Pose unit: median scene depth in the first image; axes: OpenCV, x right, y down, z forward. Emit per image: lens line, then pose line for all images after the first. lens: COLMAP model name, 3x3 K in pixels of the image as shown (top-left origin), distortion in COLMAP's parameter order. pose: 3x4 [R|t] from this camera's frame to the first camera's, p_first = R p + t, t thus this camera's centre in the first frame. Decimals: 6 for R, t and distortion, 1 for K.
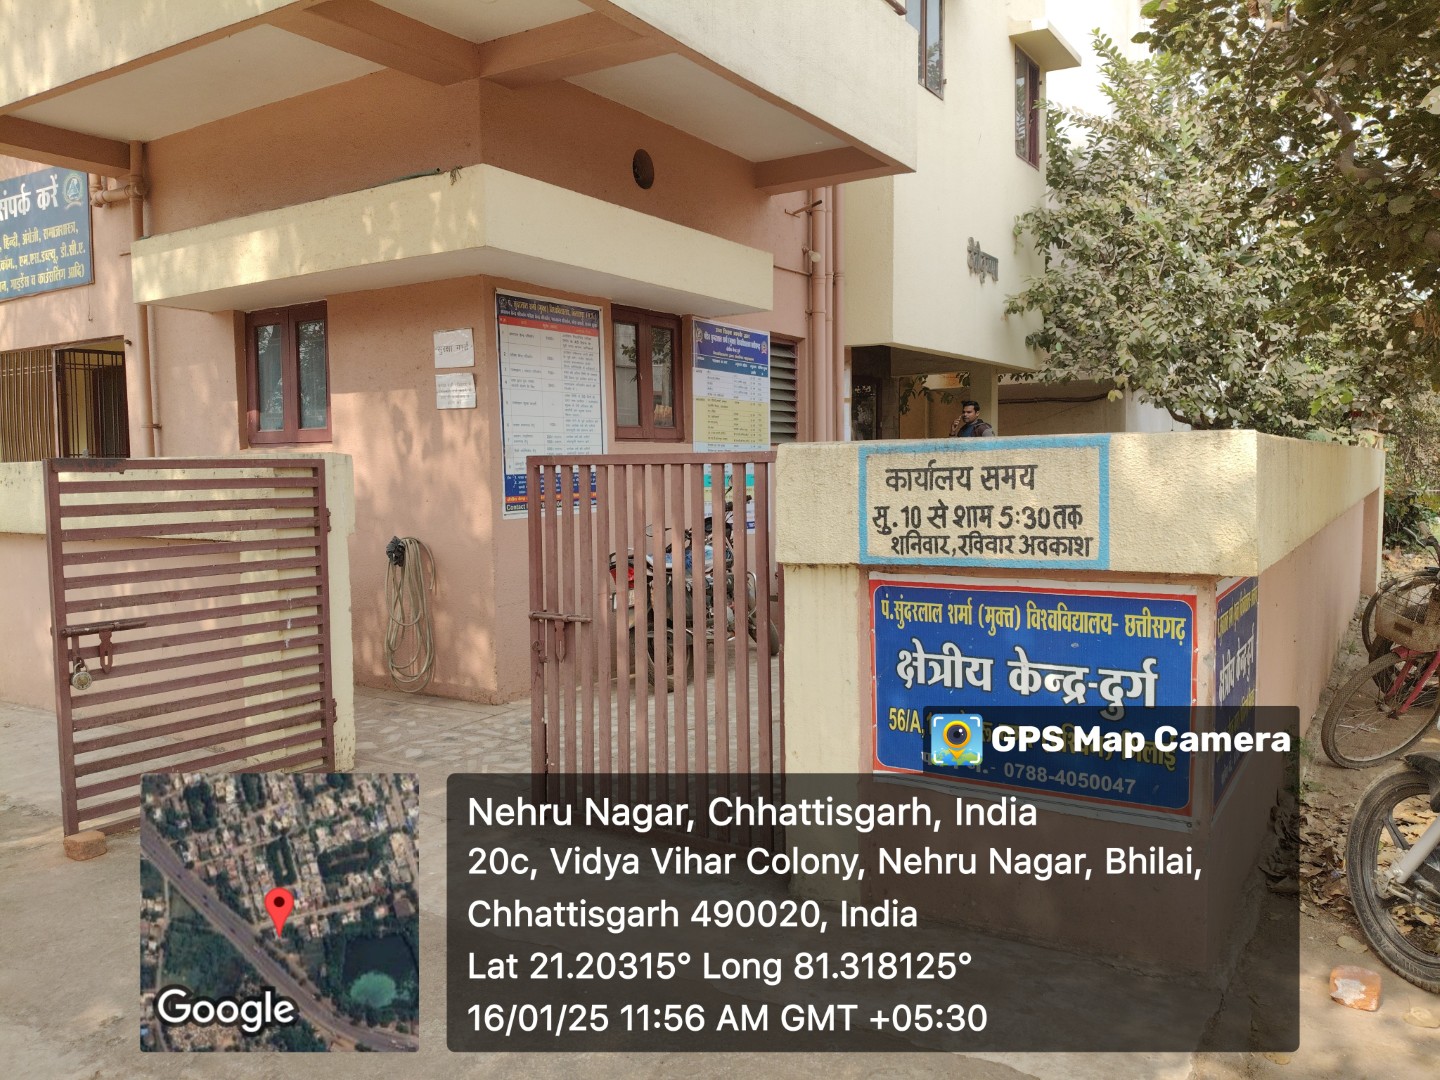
lens RADIAL K [[1139.6, 0, 721.0], [0, 1139.6, 537.6], [0, 0, 1]] dist [0.055987, -0.029914]
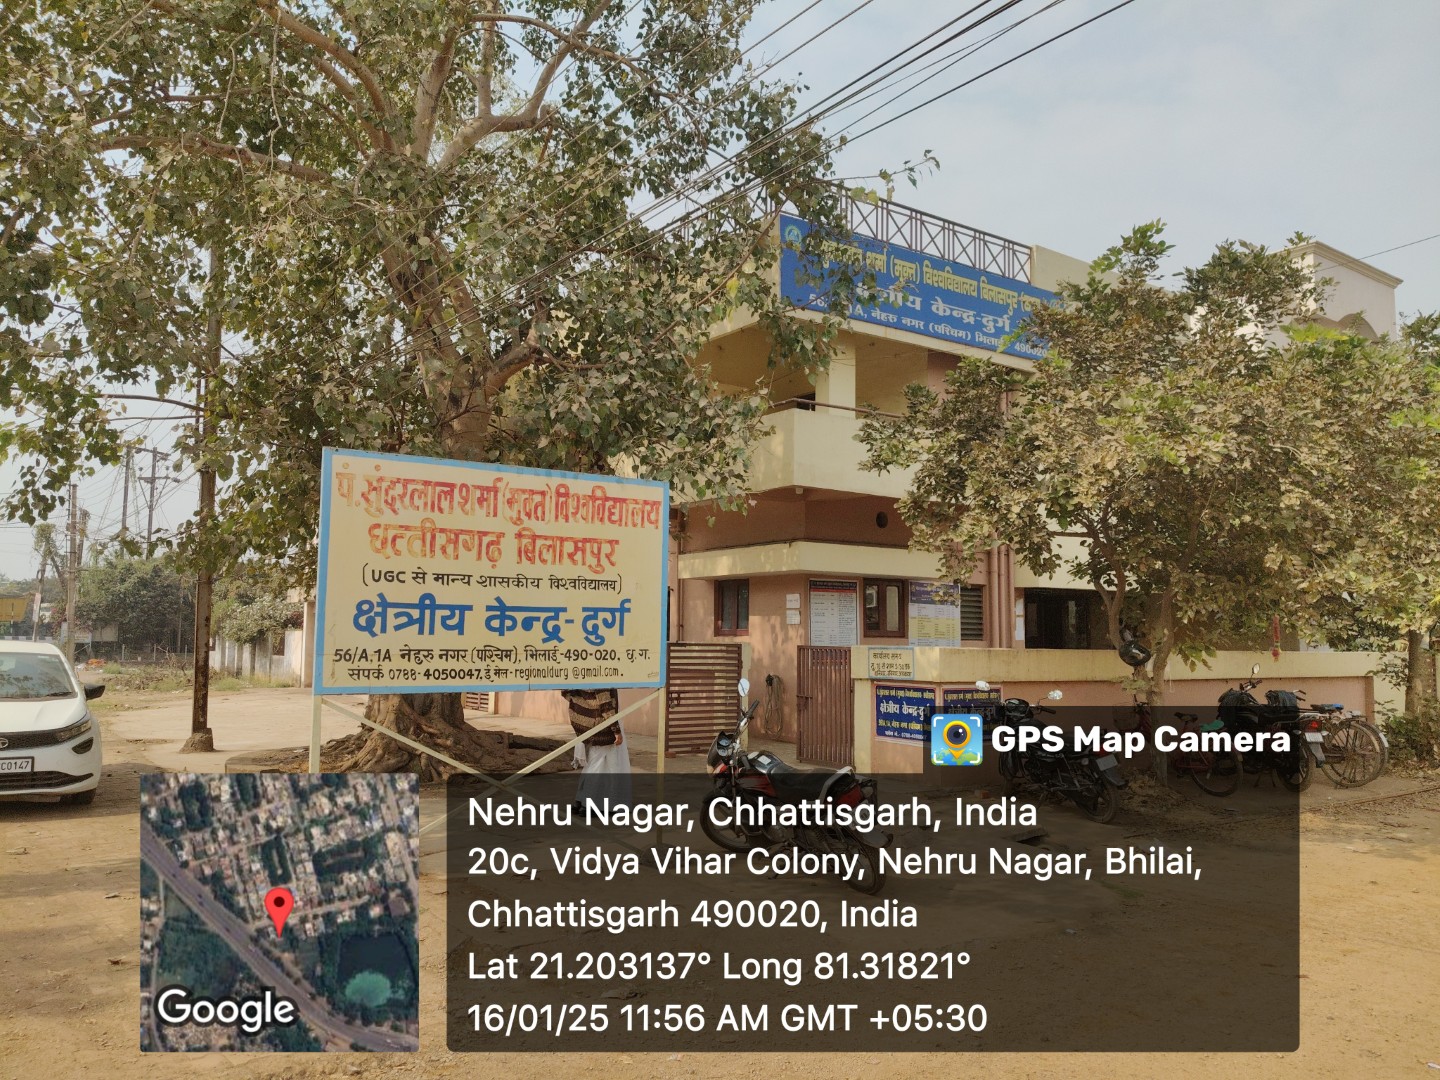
lens RADIAL K [[1139.6, 0, 711.3], [0, 1139.6, 538.4], [0, 0, 1]] dist [0.055987, -0.029914]
pose [[0.926393, -0.003984, -0.376536, 0.722439], [-0.052601, 0.988771, -0.139877, 0.081719], [0.372865, 0.149388, 0.915781, -1.847590]]
